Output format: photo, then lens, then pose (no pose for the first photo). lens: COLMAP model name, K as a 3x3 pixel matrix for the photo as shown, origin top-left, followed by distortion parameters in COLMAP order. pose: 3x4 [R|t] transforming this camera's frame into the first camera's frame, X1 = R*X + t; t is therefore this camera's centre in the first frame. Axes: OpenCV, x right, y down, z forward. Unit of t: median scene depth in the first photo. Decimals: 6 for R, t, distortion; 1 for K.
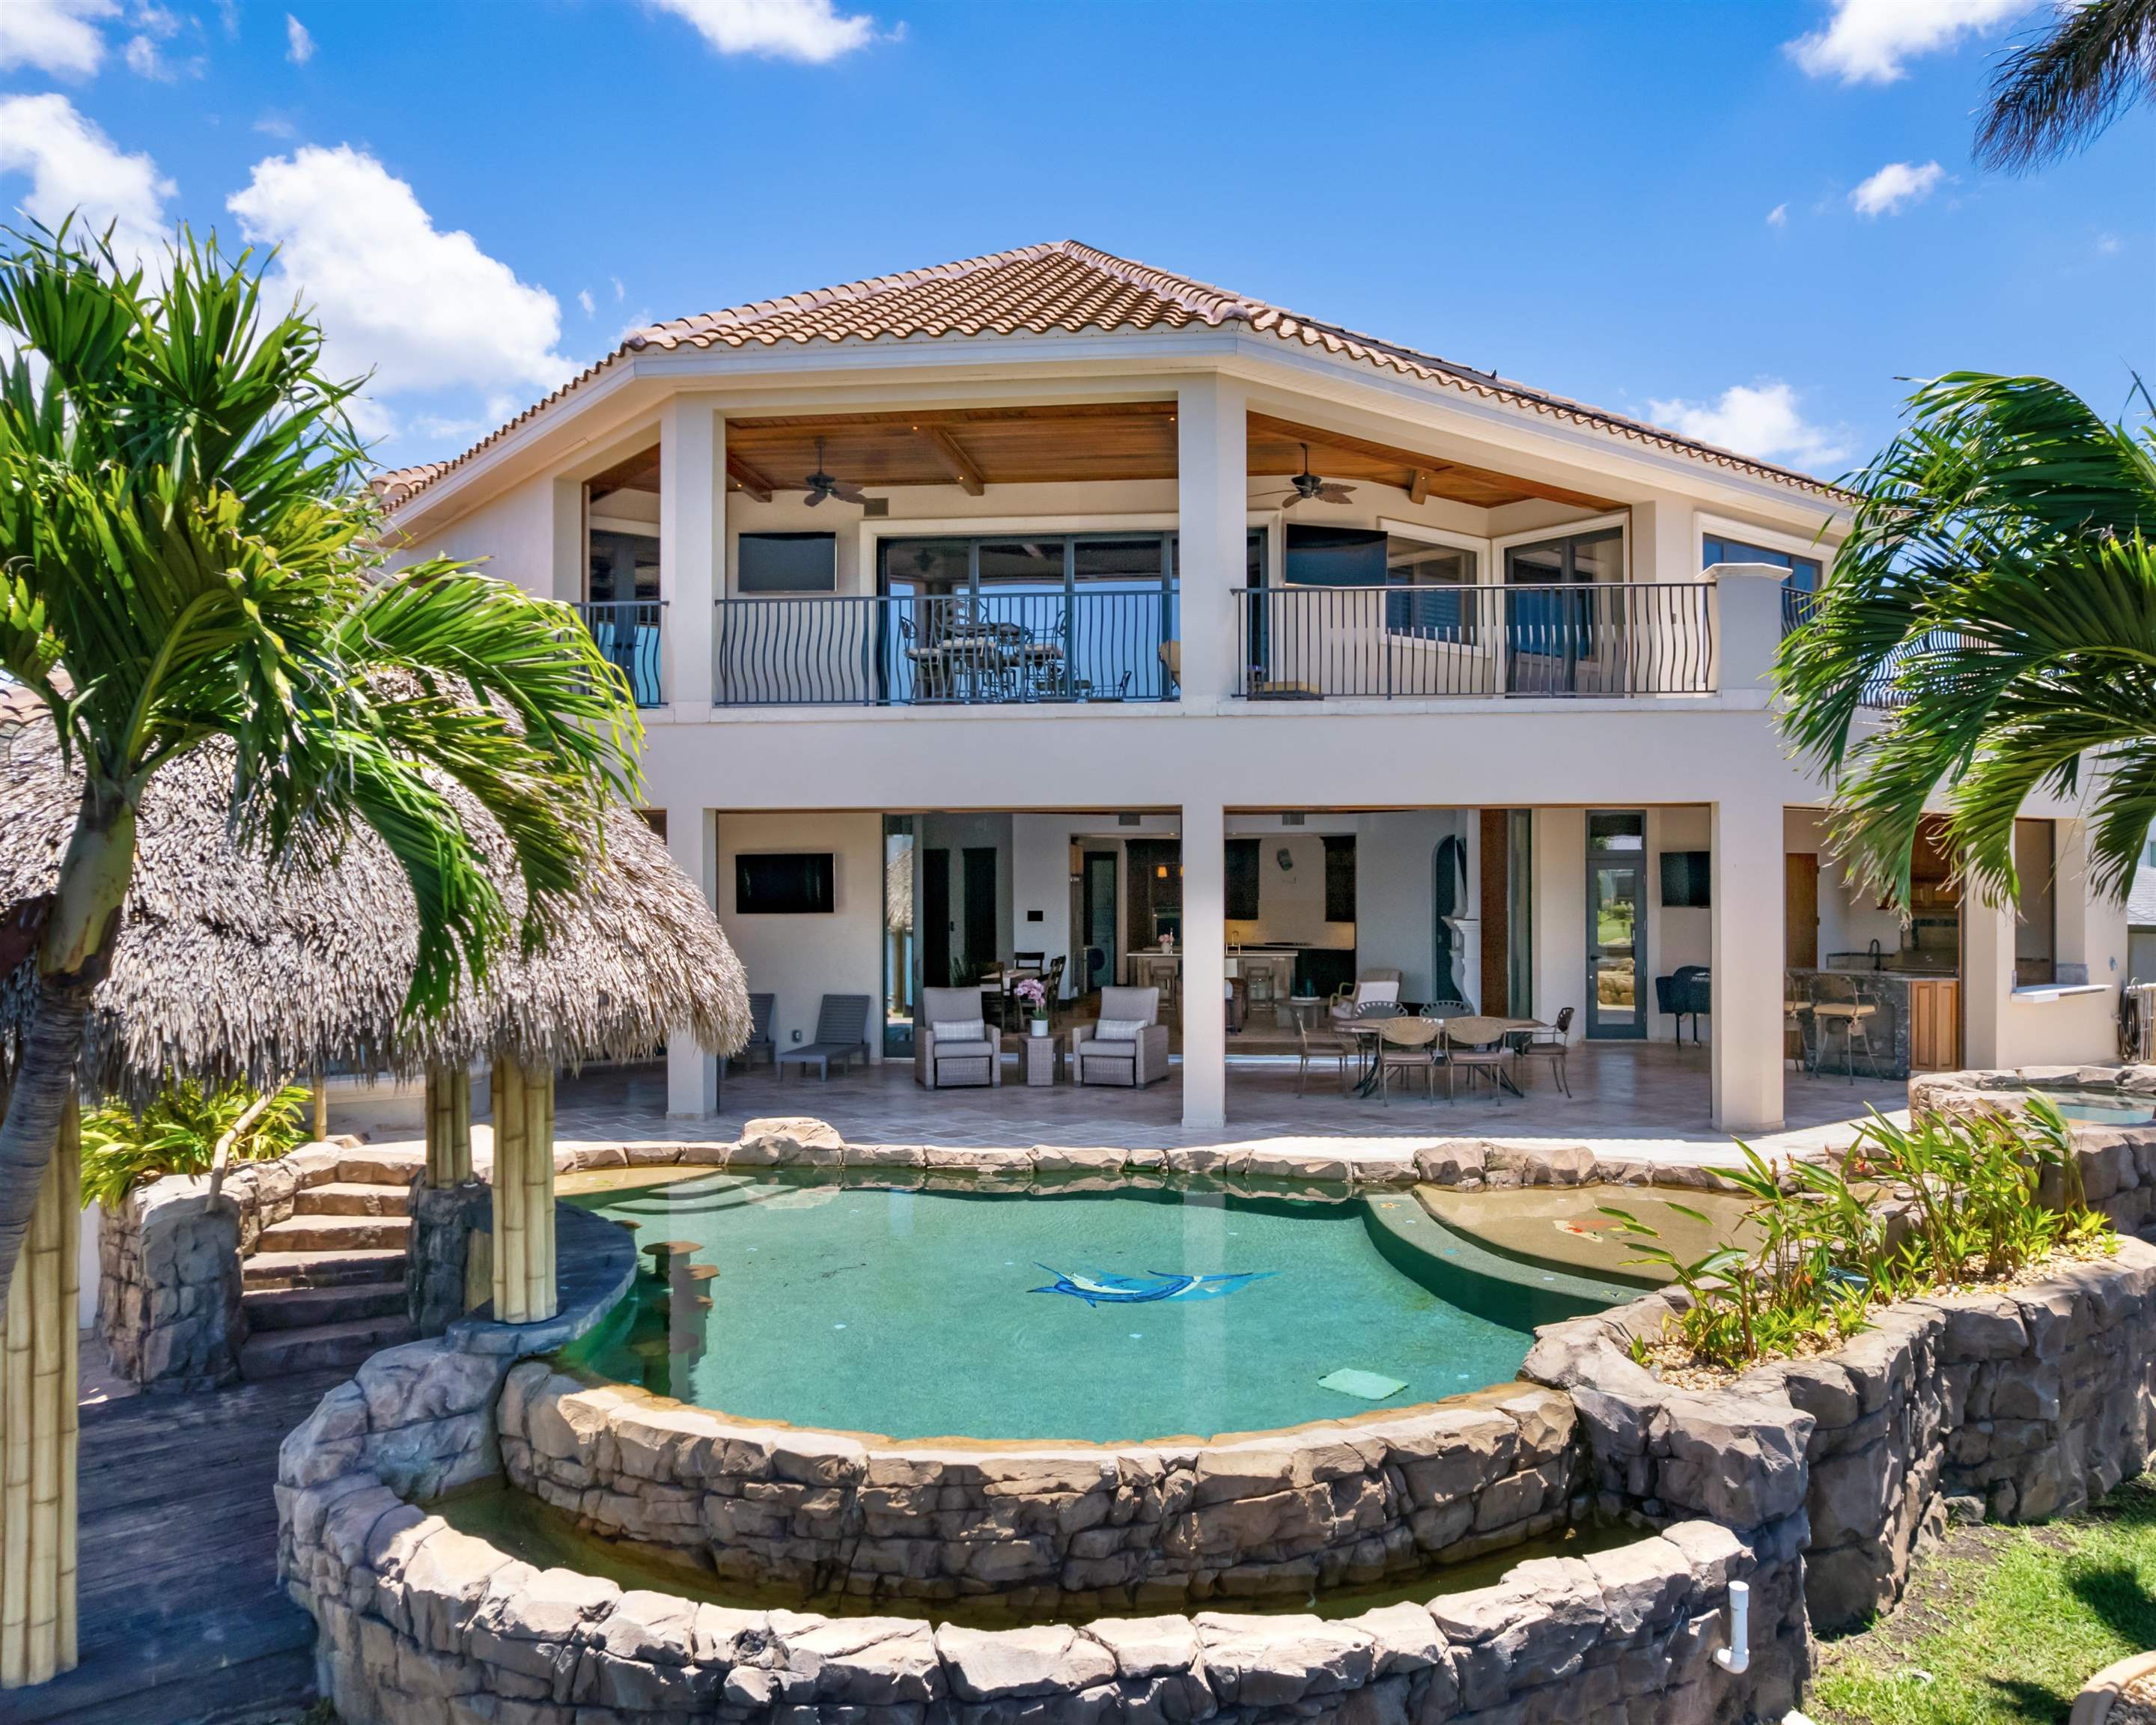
lens RADIAL K [[1614.0, 0, 1083.9], [0, 1614.0, 859.4], [0, 0, 1]] dist [-0.027620, 0.007965]
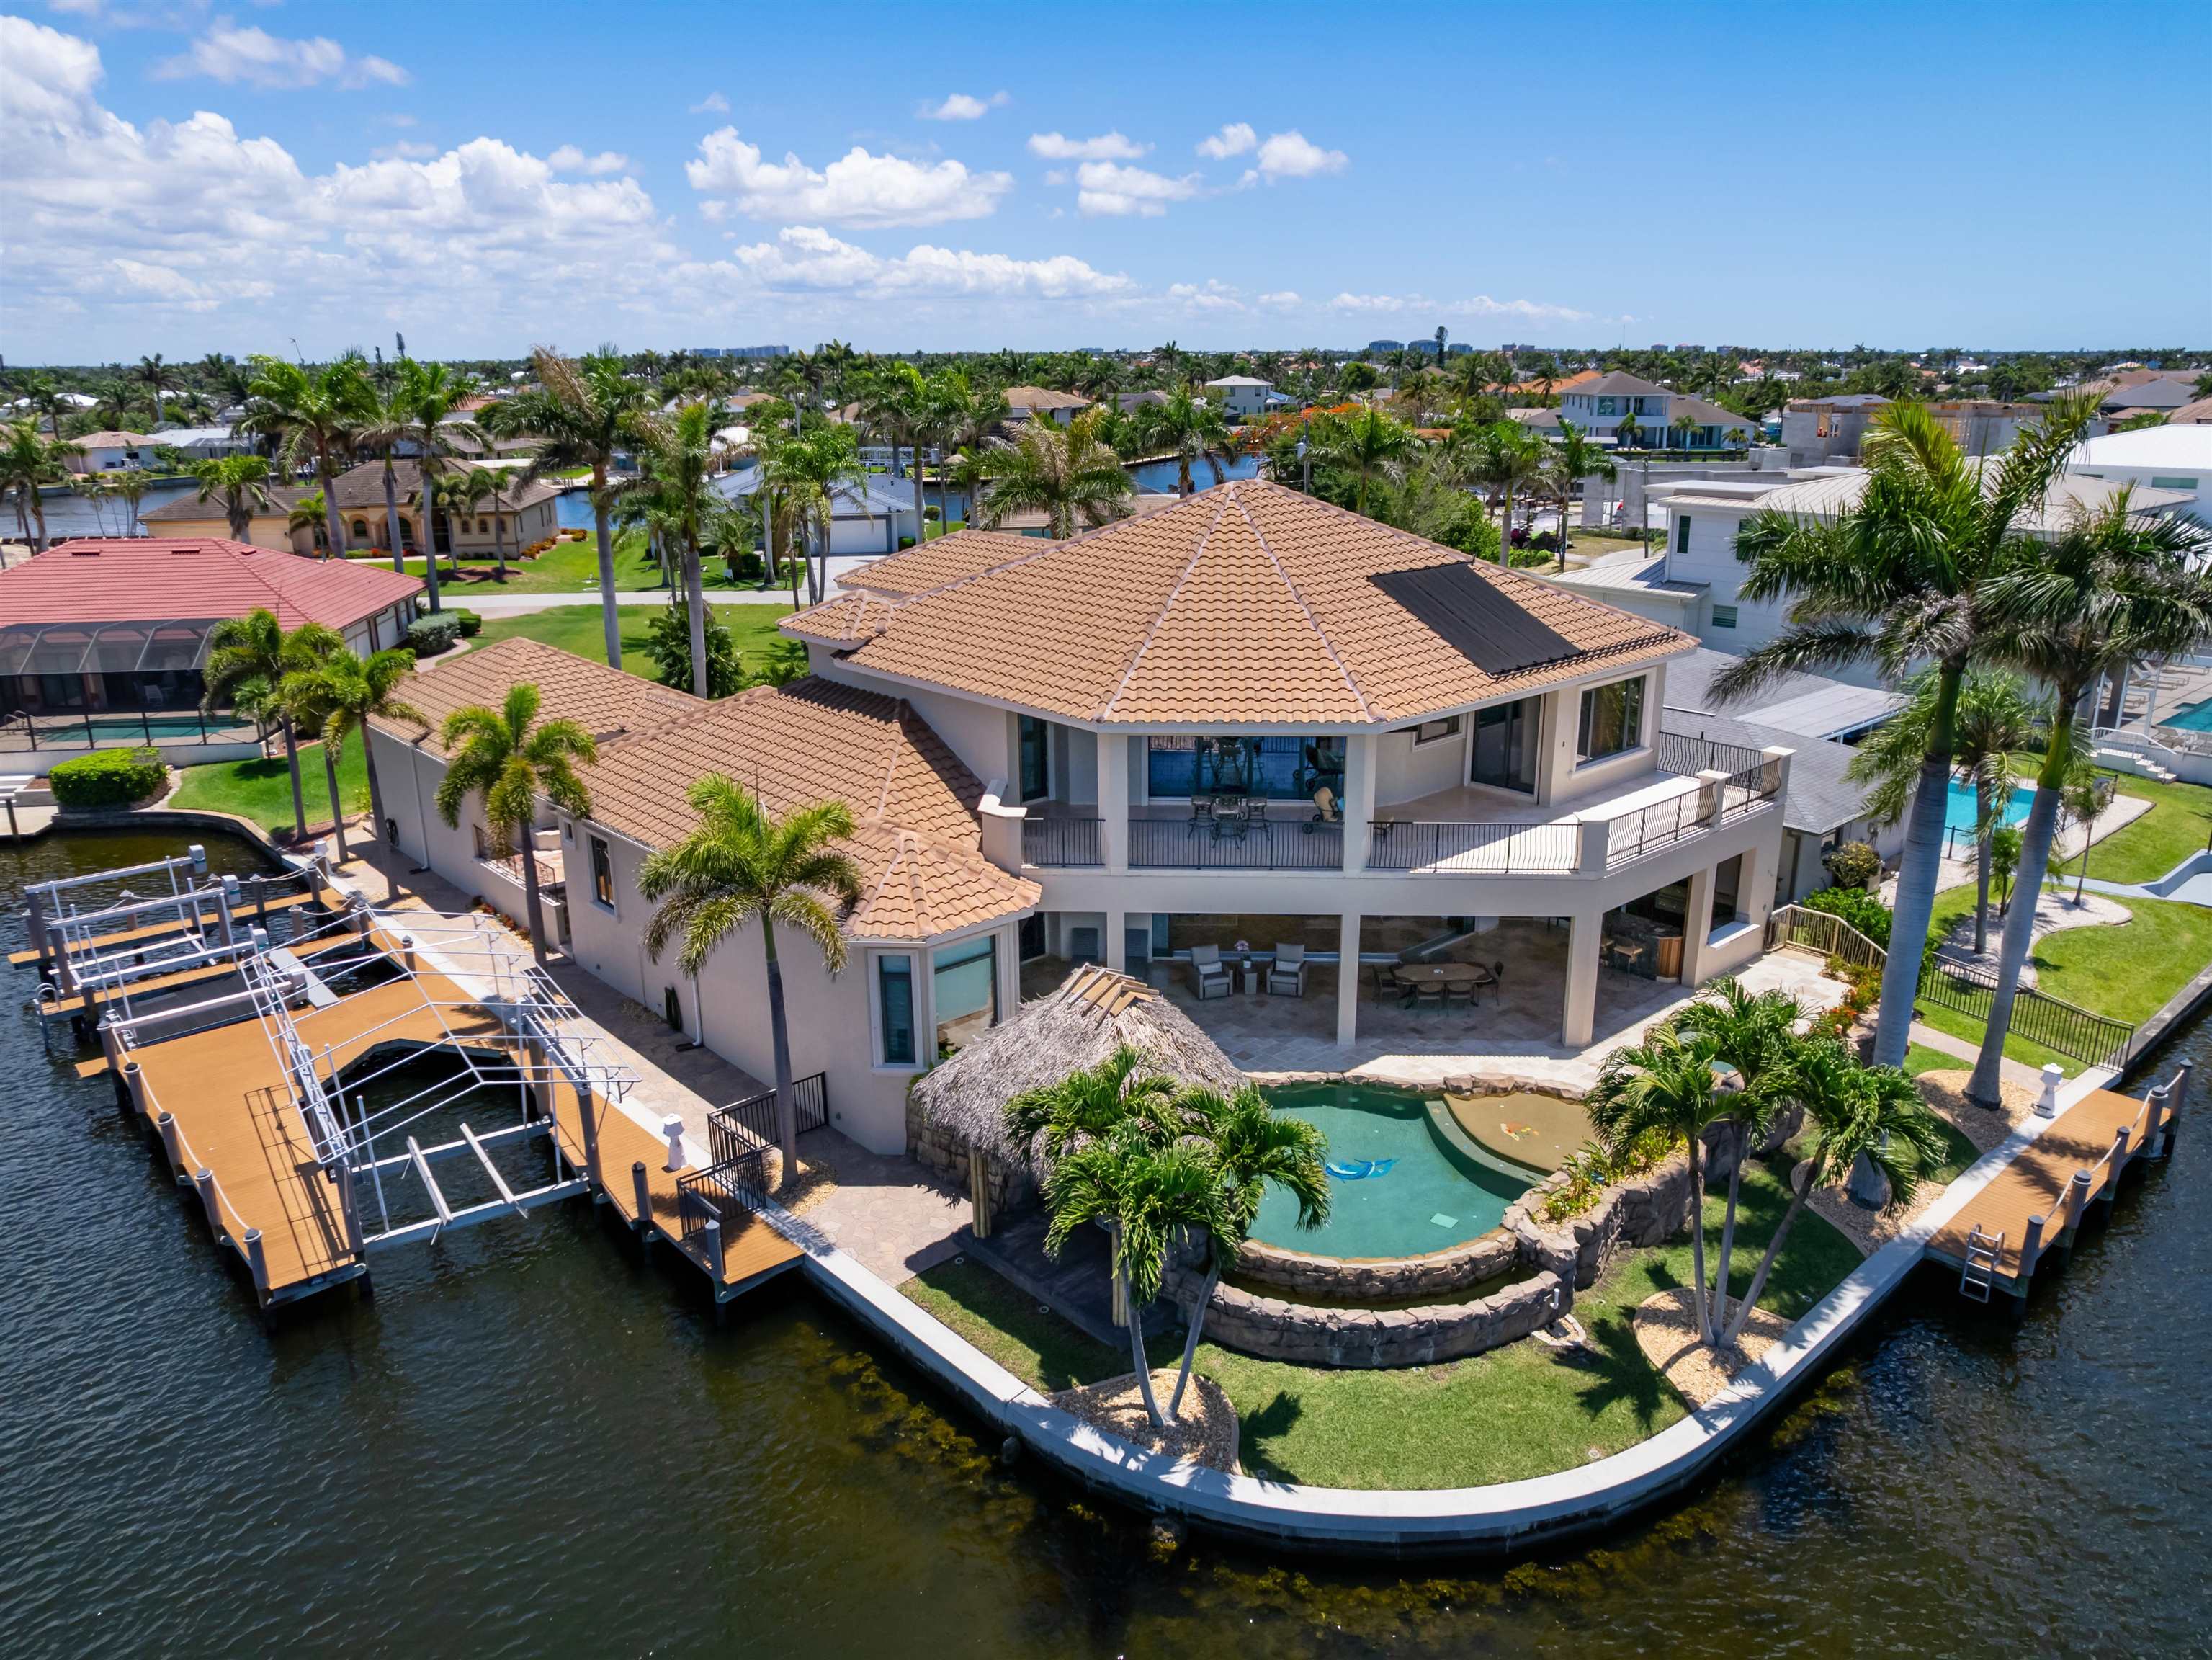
lens RADIAL K [[1529.8, 0, 1101.1], [0, 1529.8, 828.0], [0, 0, 1]] dist [-0.001389, -0.000624]
pose [[0.996922, -0.014859, 0.076983, -0.934115], [-0.007624, 0.958852, 0.283803, -1.609019], [-0.078033, -0.283516, 0.955787, -2.083917]]
